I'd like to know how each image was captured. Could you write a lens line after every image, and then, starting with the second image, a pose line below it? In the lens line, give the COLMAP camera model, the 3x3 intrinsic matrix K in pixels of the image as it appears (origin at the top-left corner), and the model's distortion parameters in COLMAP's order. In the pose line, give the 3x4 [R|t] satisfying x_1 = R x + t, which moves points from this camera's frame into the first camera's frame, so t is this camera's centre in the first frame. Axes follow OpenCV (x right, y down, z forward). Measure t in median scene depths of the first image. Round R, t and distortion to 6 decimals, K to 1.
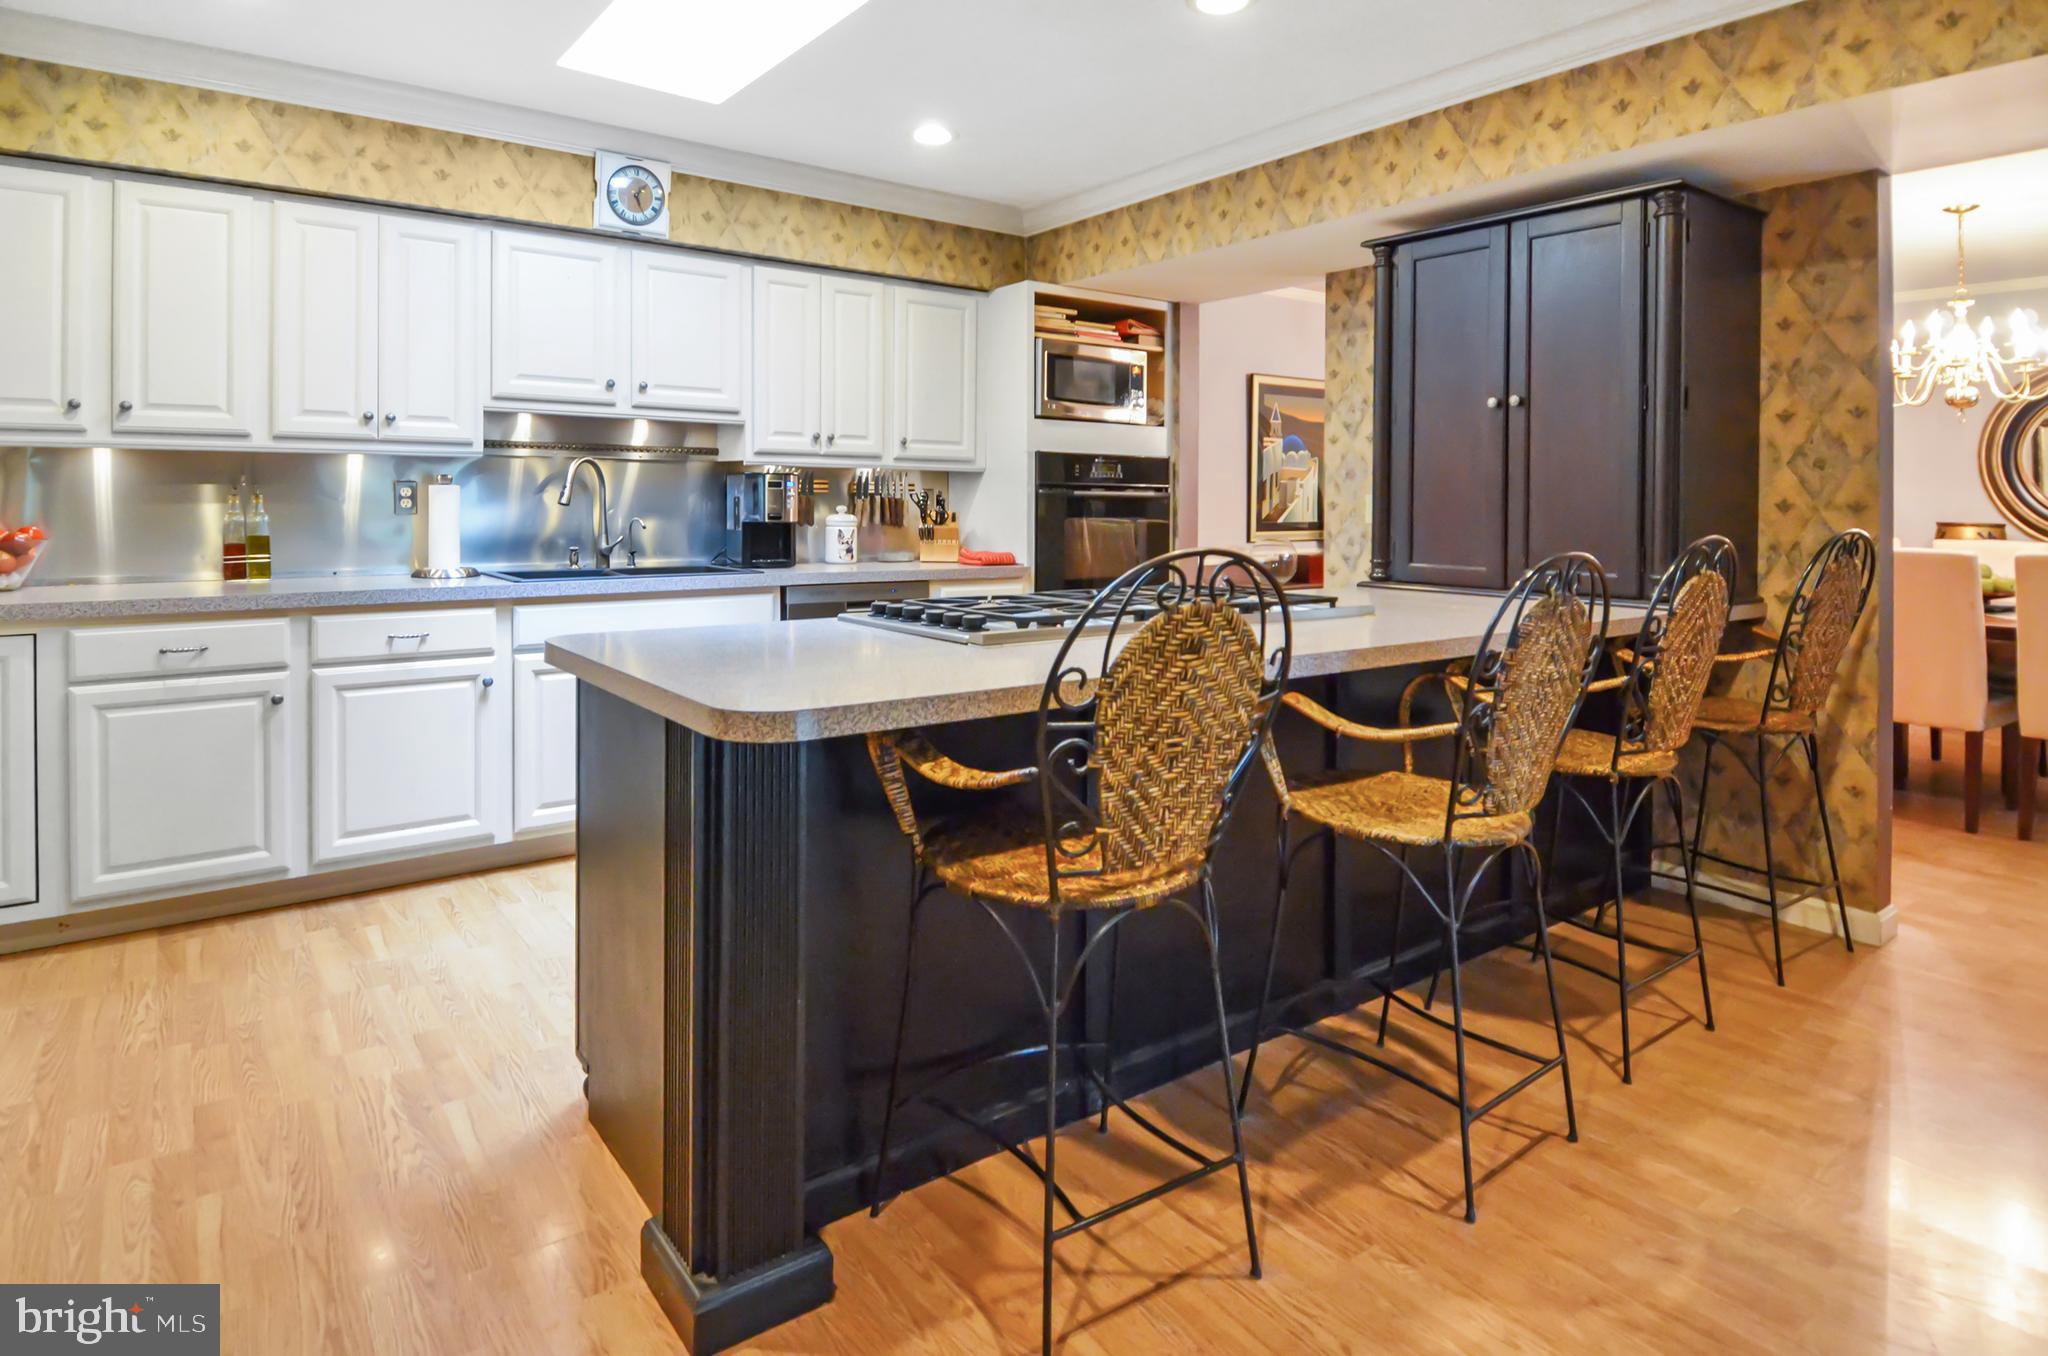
lens RADIAL K [[1126.0, 0, 1011.4], [0, 1126.0, 535.6], [0, 0, 1]] dist [0.012907, -0.019888]
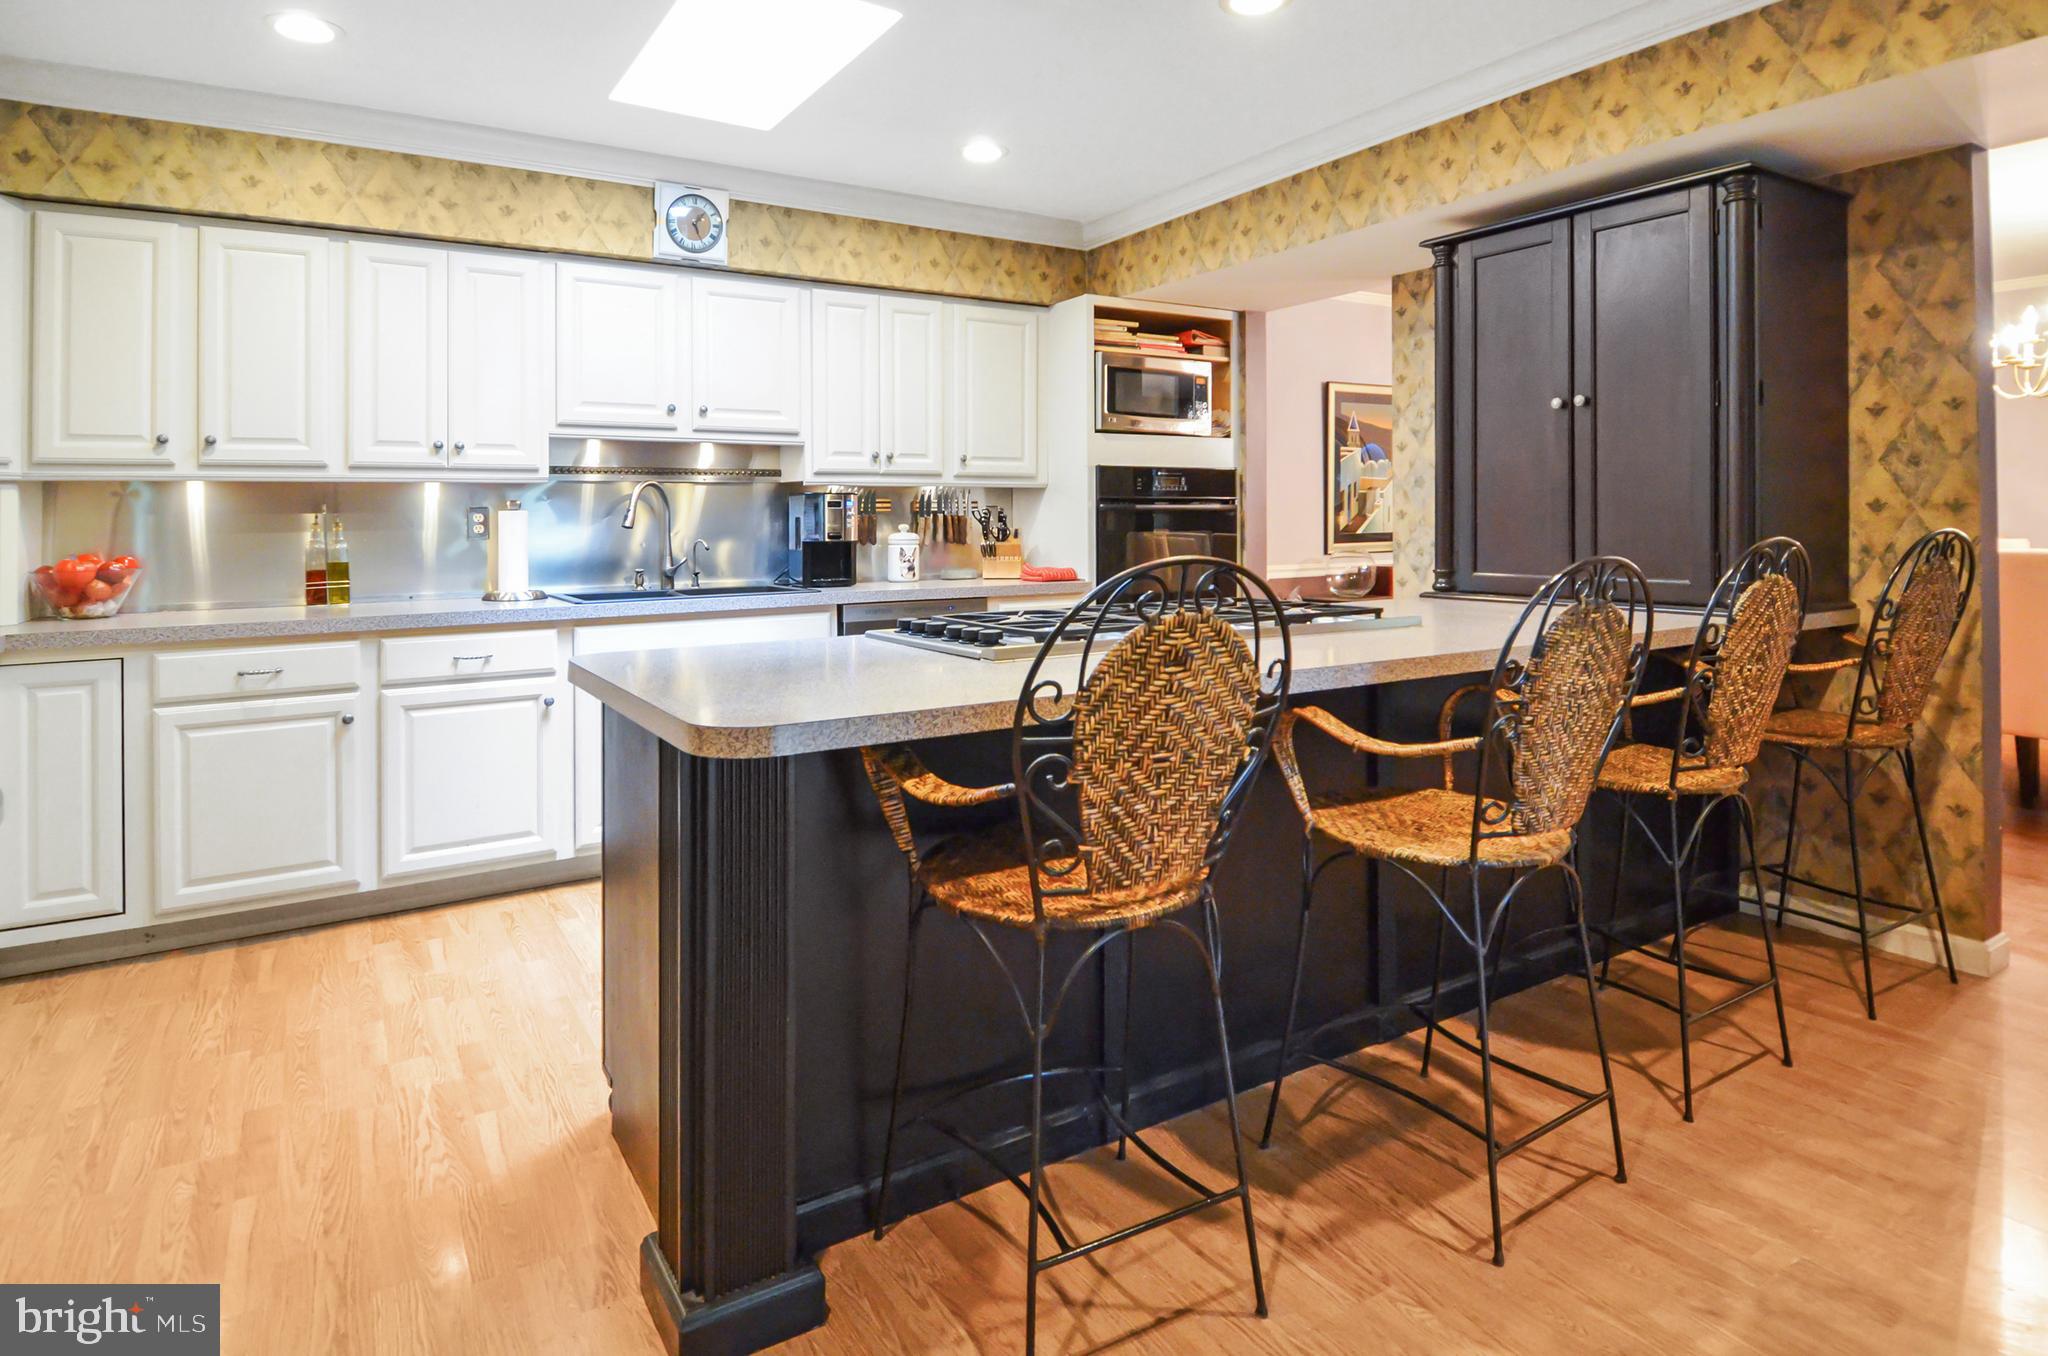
lens RADIAL K [[1125.5, 0, 1035.0], [0, 1125.5, 543.4], [0, 0, 1]] dist [0.014021, -0.020548]
pose [[0.996819, -0.016501, -0.077973, 0.061027], [0.015747, 0.999823, -0.010277, 0.003932], [0.078128, 0.009016, 0.996903, 0.012490]]
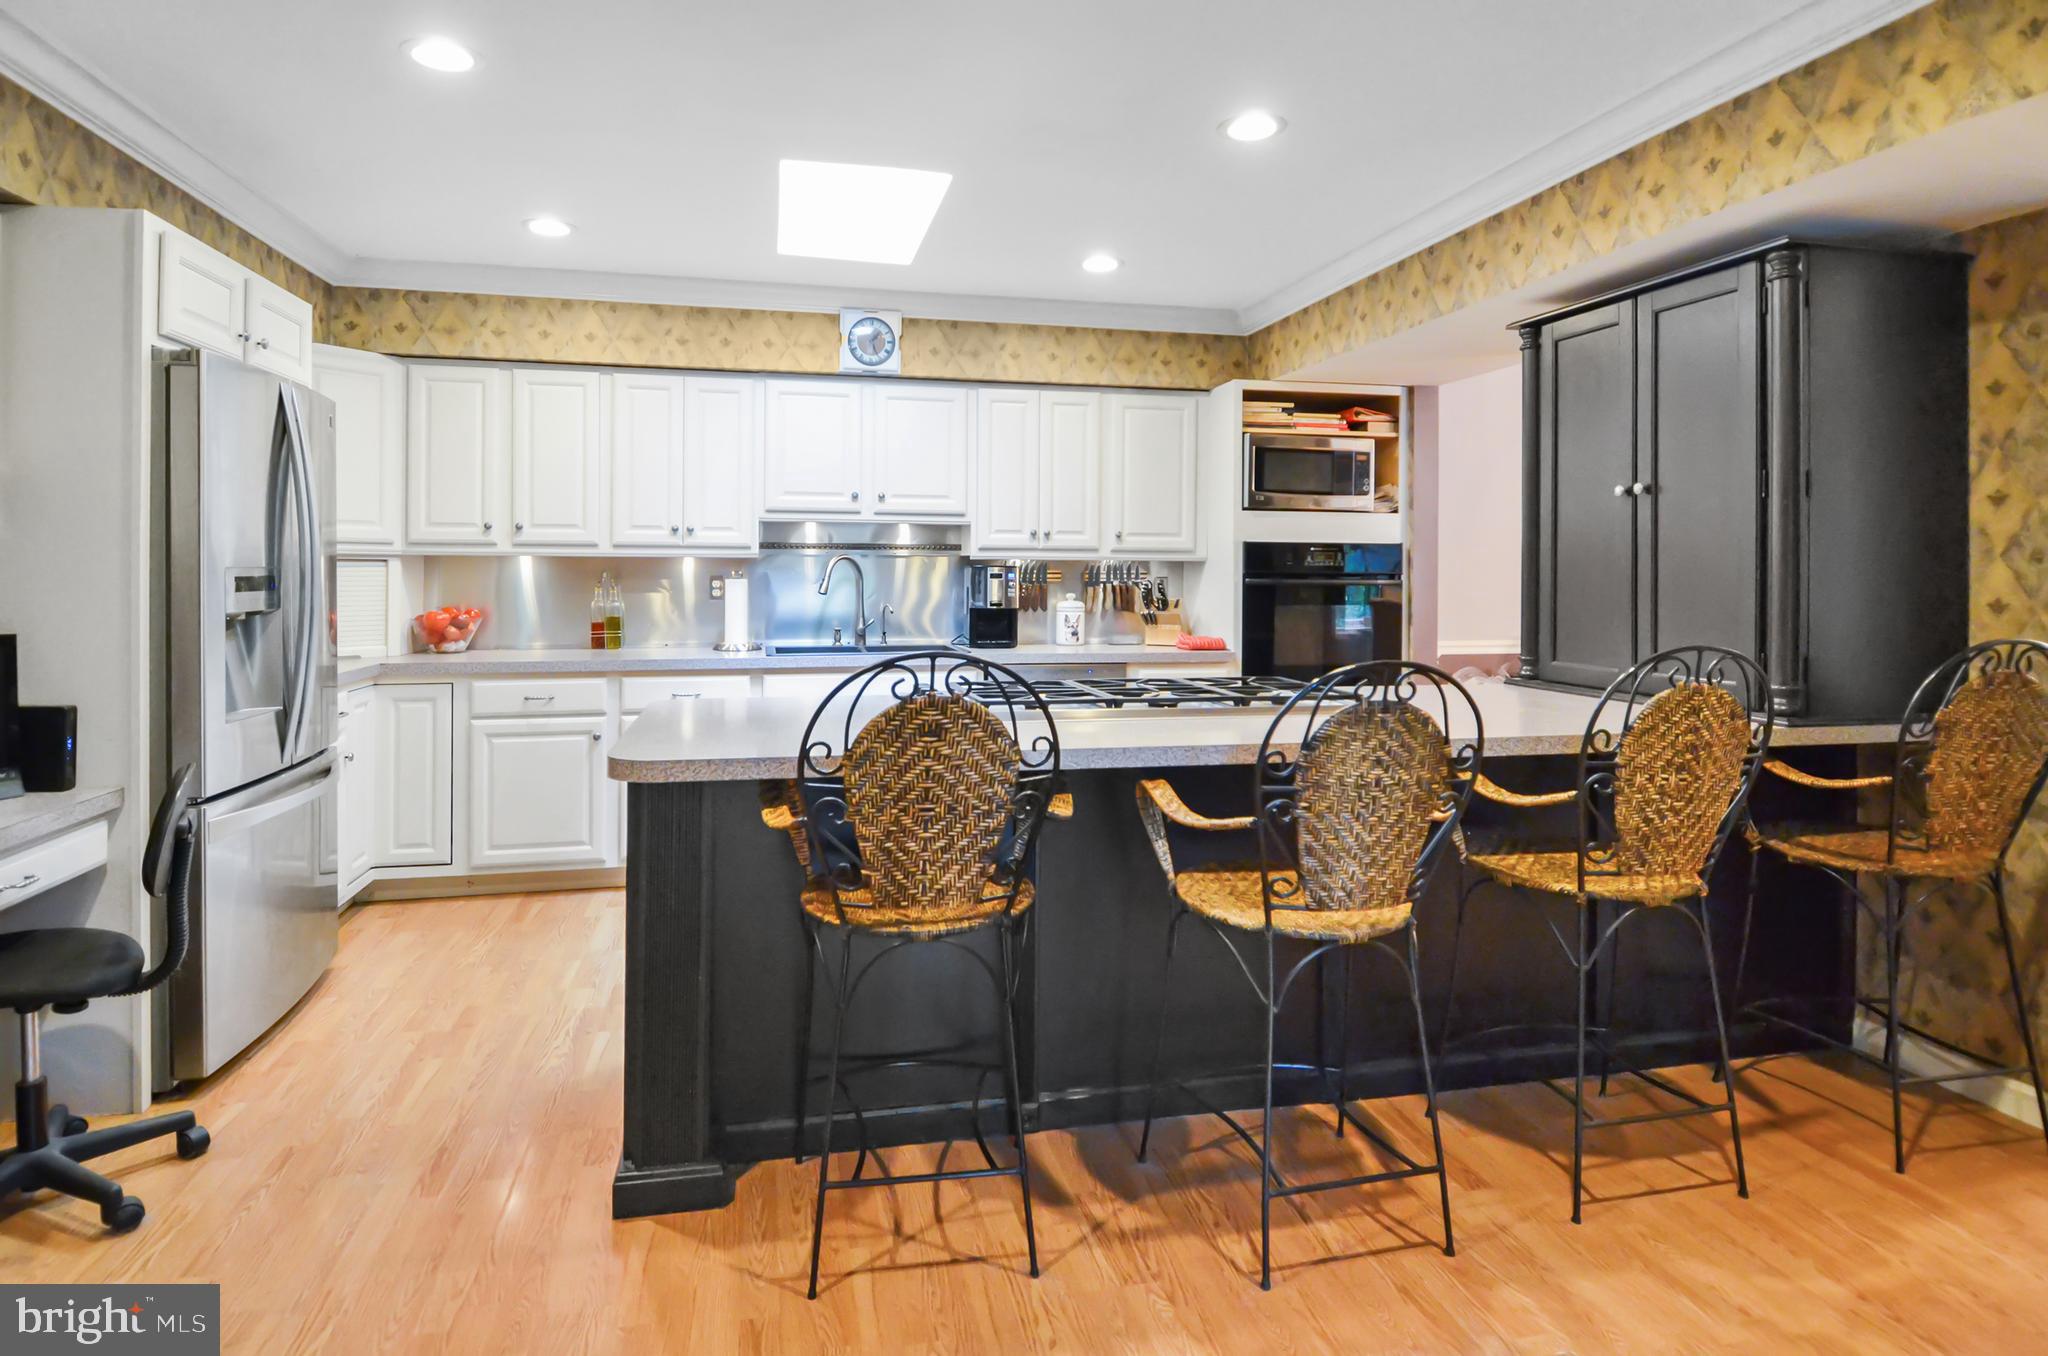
lens RADIAL K [[1117.1, 0, 1021.8], [0, 1117.1, 594.5], [0, 0, 1]] dist [0.012847, -0.021679]
pose [[0.911813, 0.005039, -0.410576, 0.376045], [-0.010282, 0.999891, -0.010563, -0.019355], [0.410478, 0.013853, 0.911765, -0.038727]]
